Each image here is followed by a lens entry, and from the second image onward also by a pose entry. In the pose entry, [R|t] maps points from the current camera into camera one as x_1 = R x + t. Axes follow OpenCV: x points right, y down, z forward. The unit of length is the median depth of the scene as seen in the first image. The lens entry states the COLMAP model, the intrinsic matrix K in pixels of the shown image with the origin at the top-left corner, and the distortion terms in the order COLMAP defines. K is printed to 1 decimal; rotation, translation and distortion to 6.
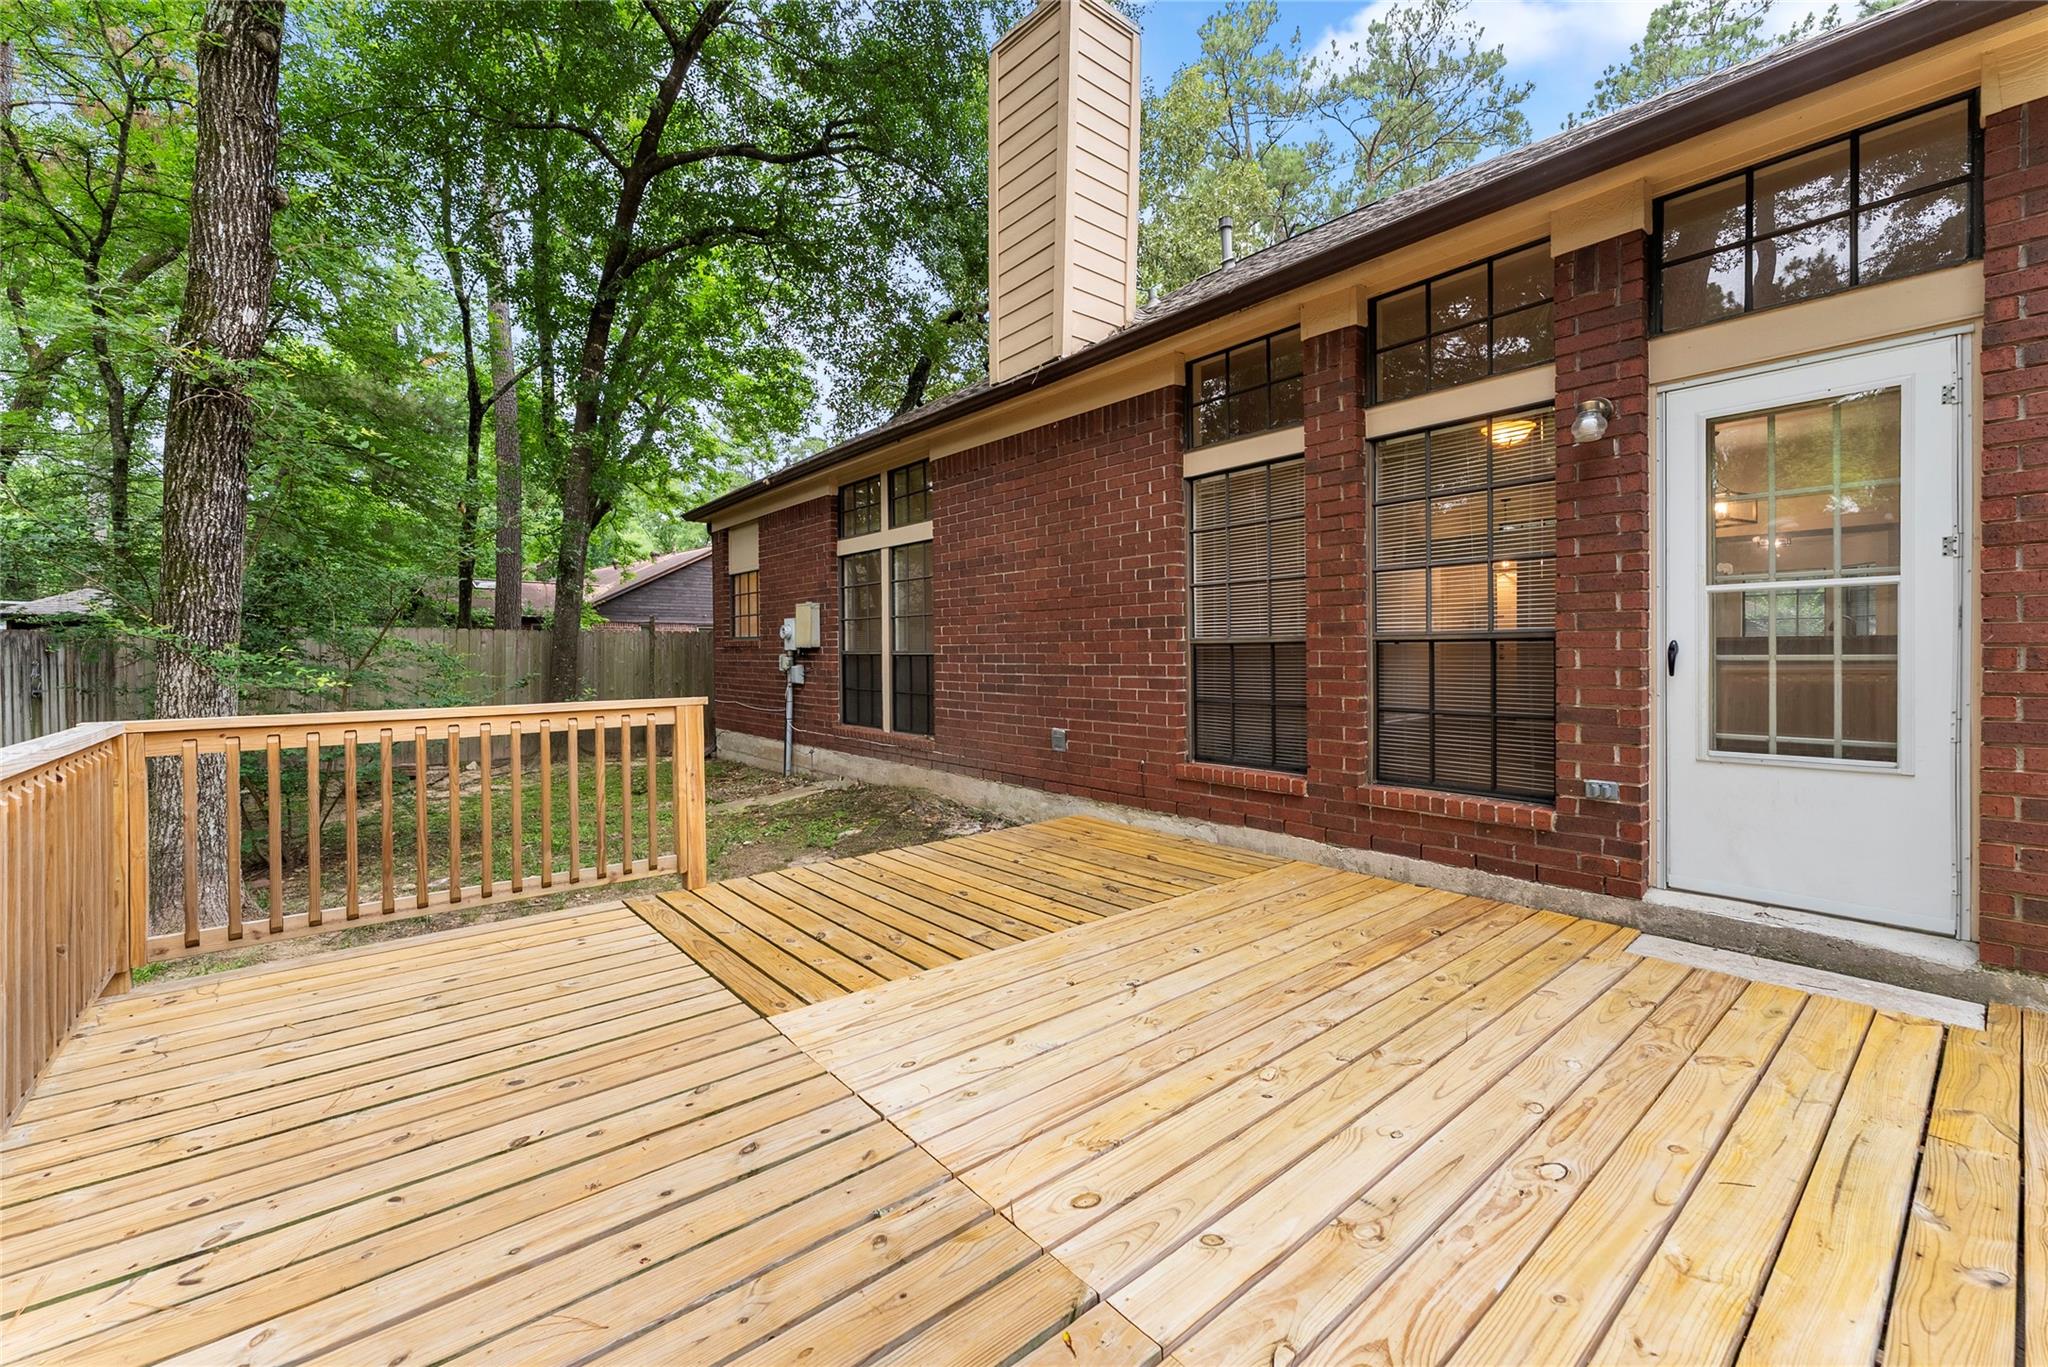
lens RADIAL K [[829.8, 0, 1032.4], [0, 829.8, 662.2], [0, 0, 1]] dist [-0.002859, 0.000864]
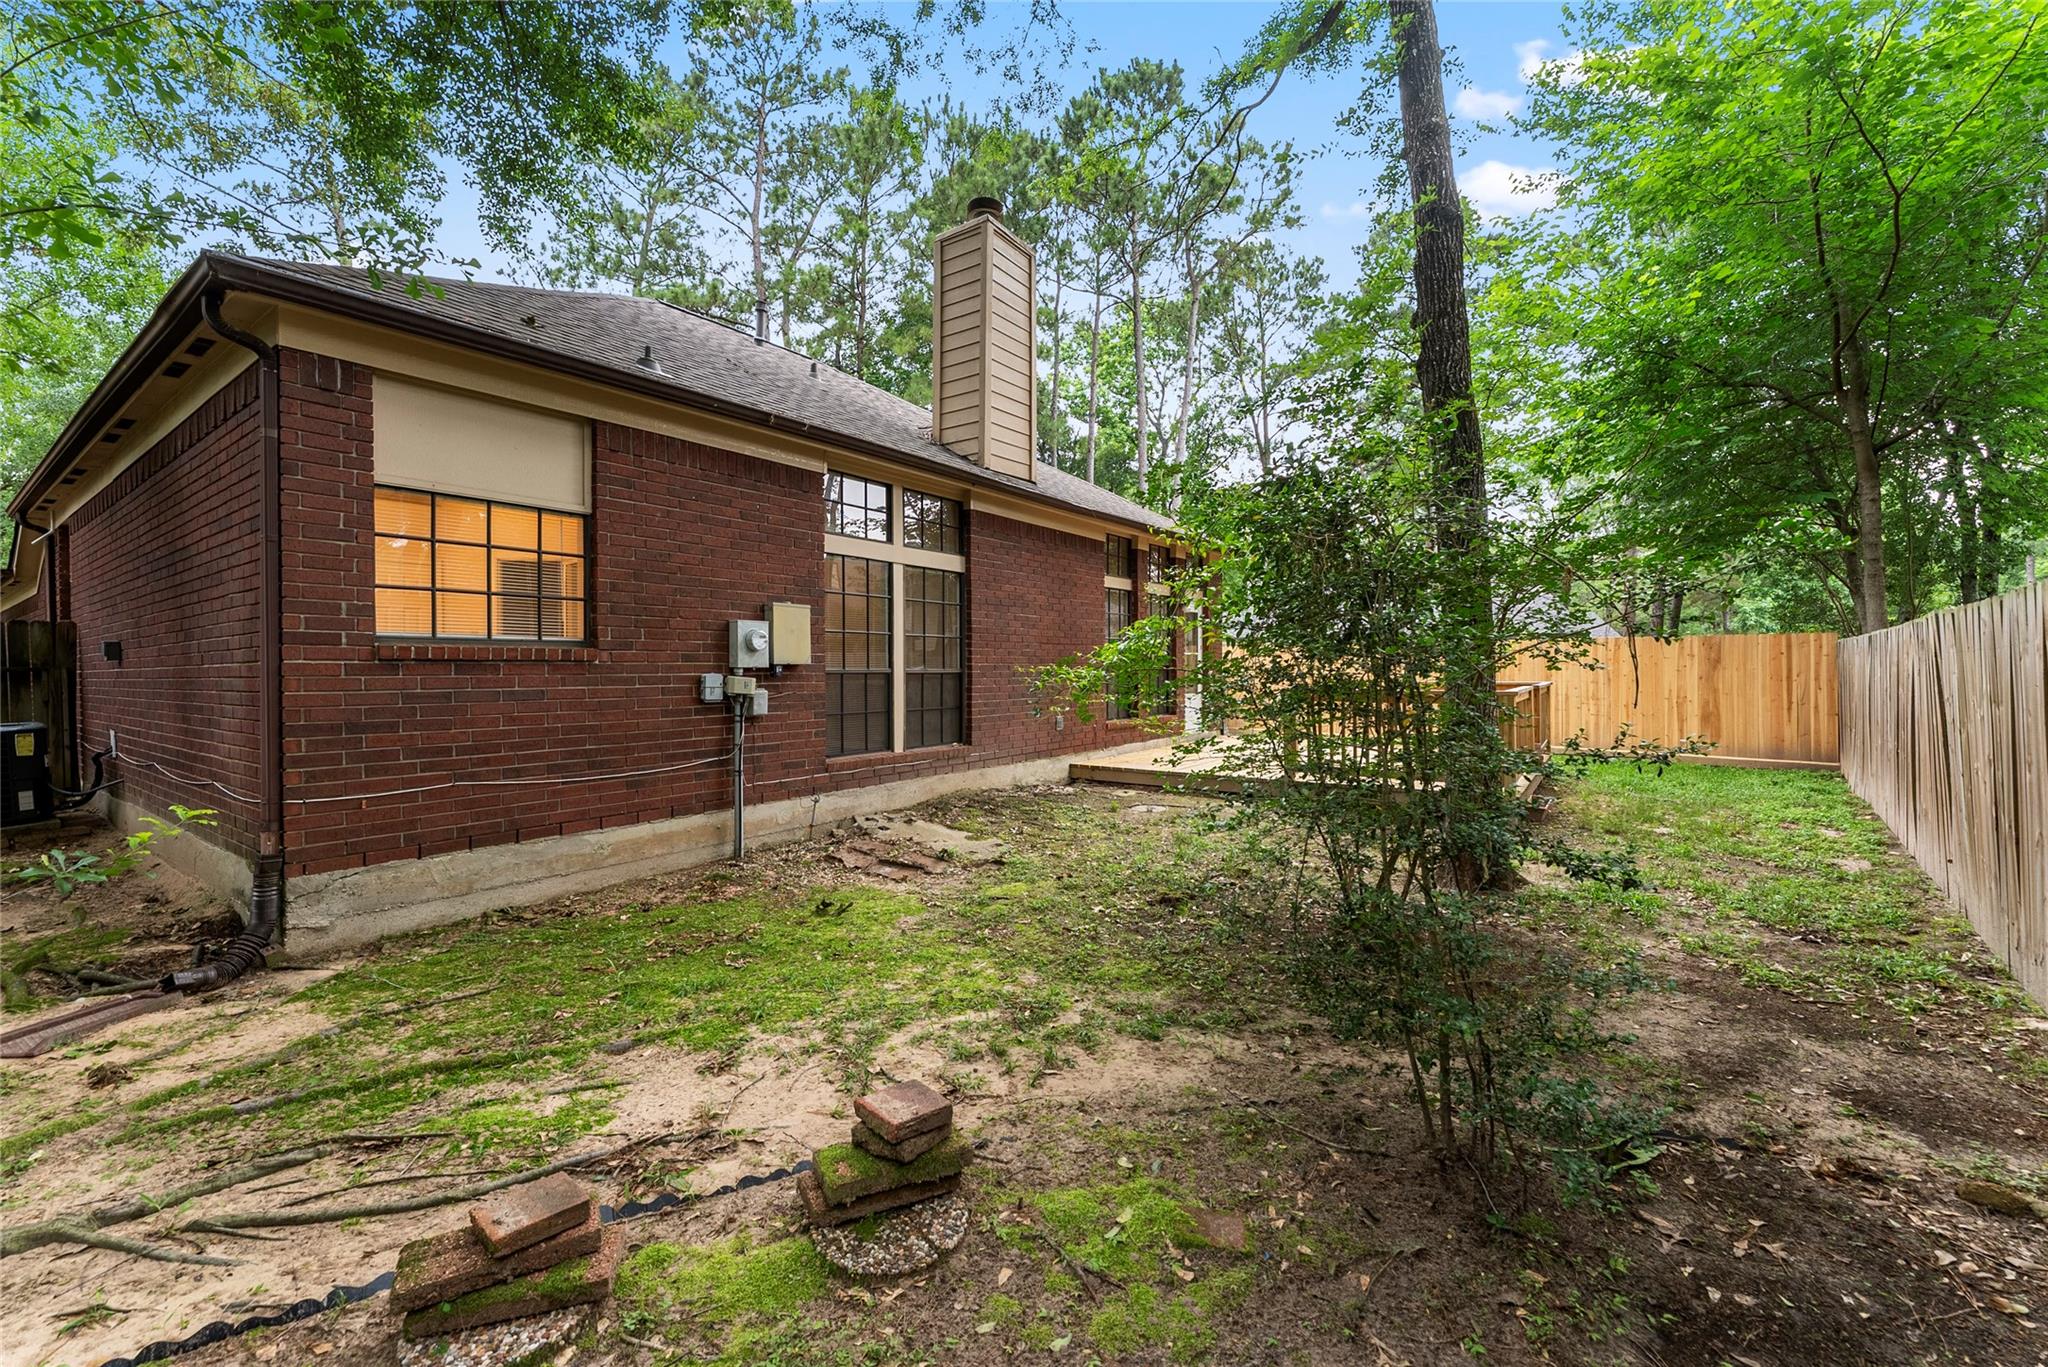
lens RADIAL K [[829.8, 0, 1024.1], [0, 829.8, 669.4], [0, 0, 1]] dist [-0.002859, 0.000864]
pose [[-0.240601, 0.008173, 0.970590, -1.744072], [0.022439, 0.999744, -0.002856, -0.010028], [-0.970365, 0.021092, -0.240723, 1.645722]]
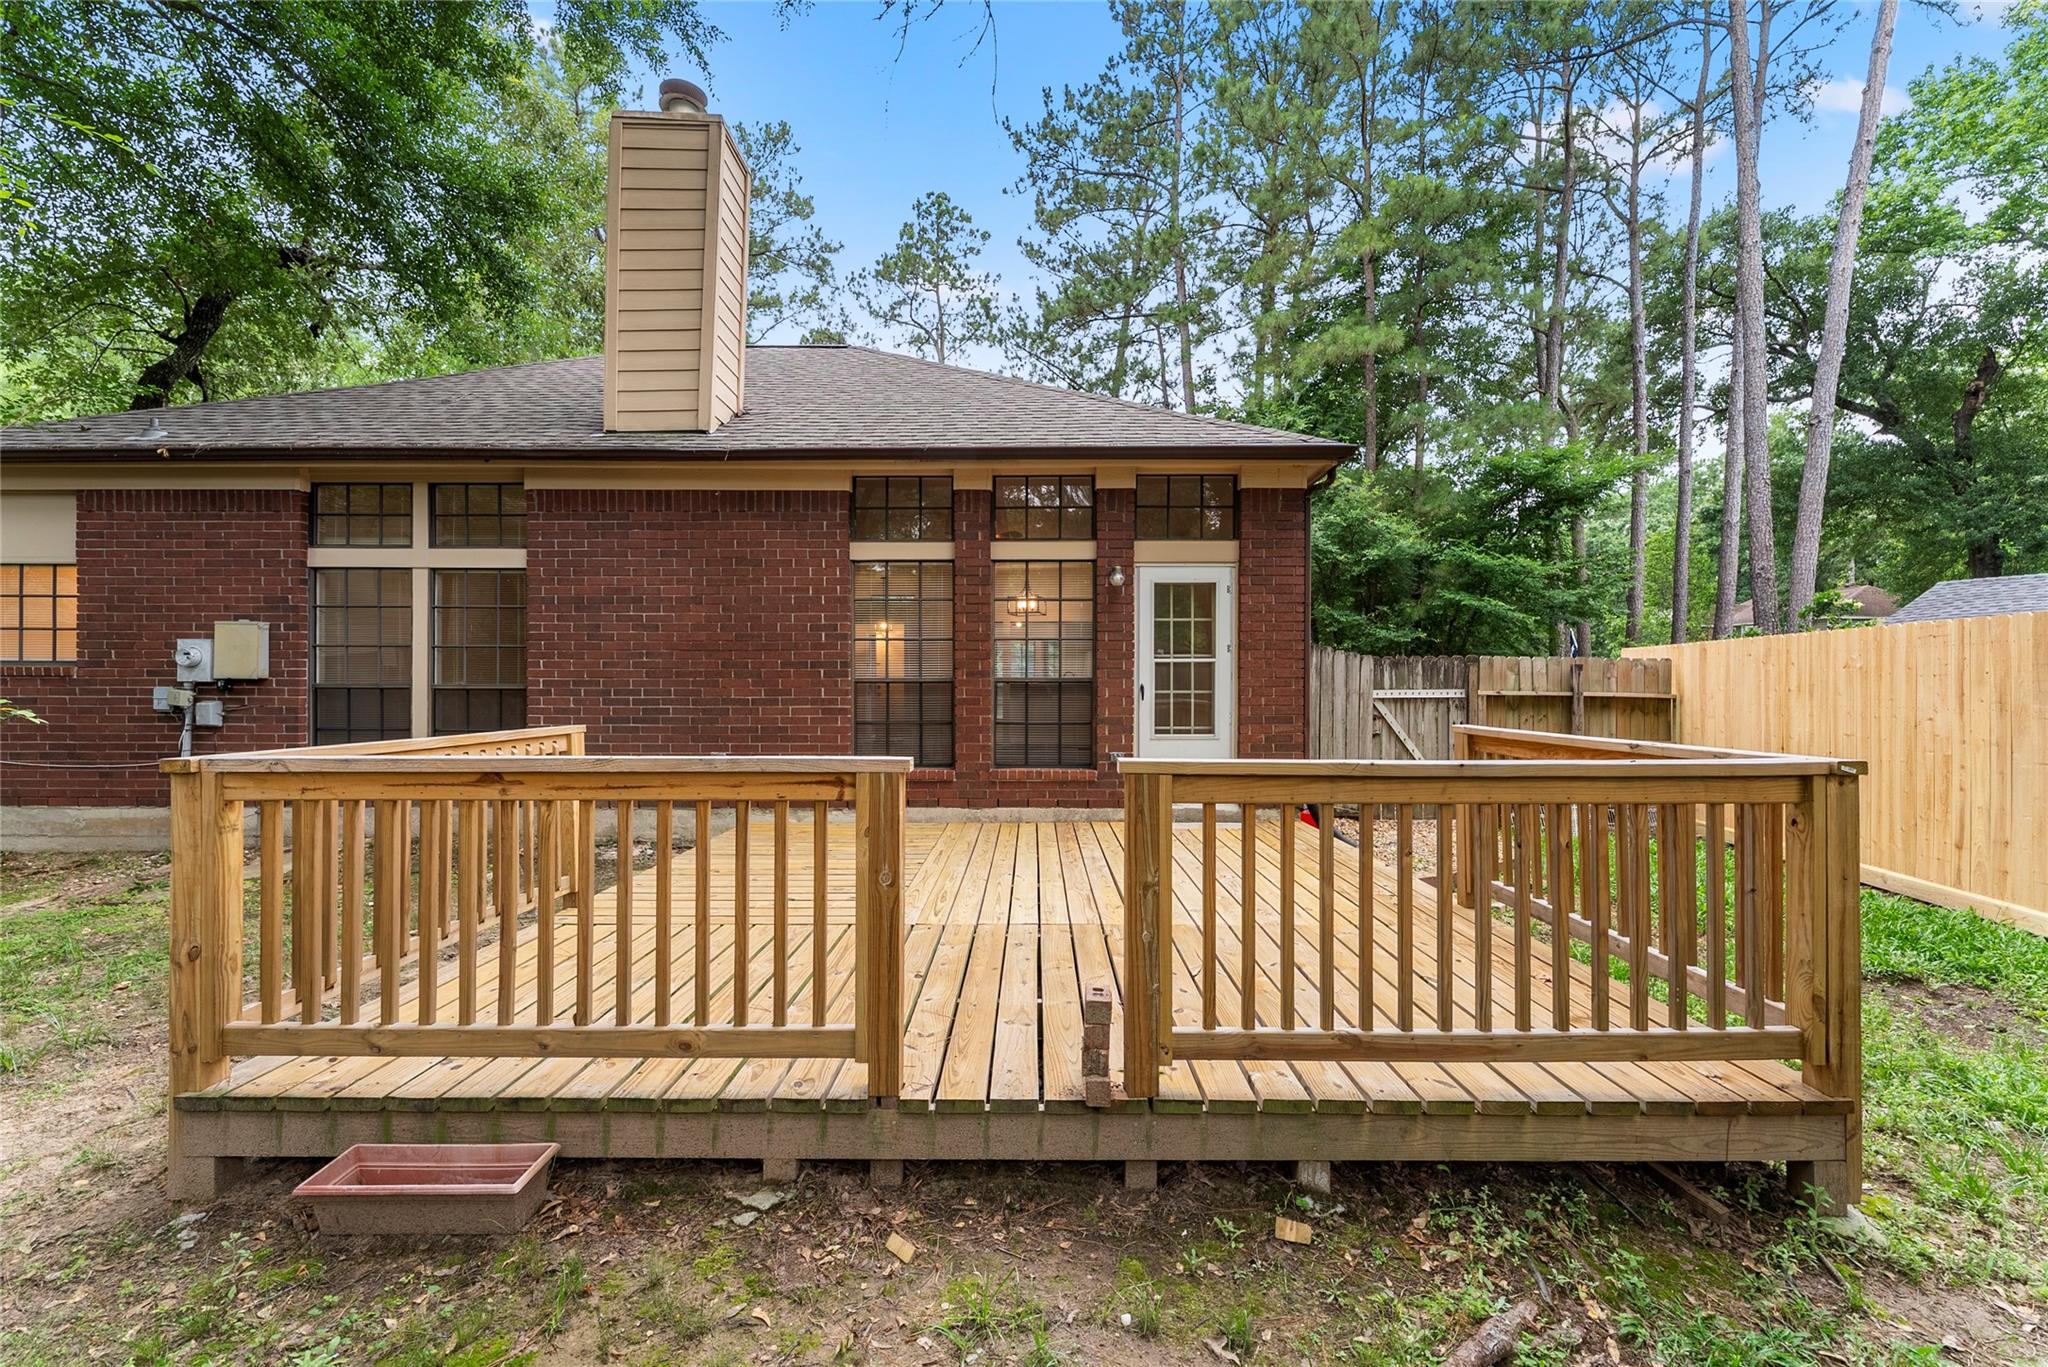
lens RADIAL K [[829.8, 0, 1026.9], [0, 829.8, 691.2], [0, 0, 1]] dist [-0.002859, 0.000864]
pose [[0.649756, 0.010026, 0.760076, -0.645194], [0.004165, 0.999851, -0.016749, 0.017343], [-0.760131, 0.014049, 0.649618, -0.099511]]
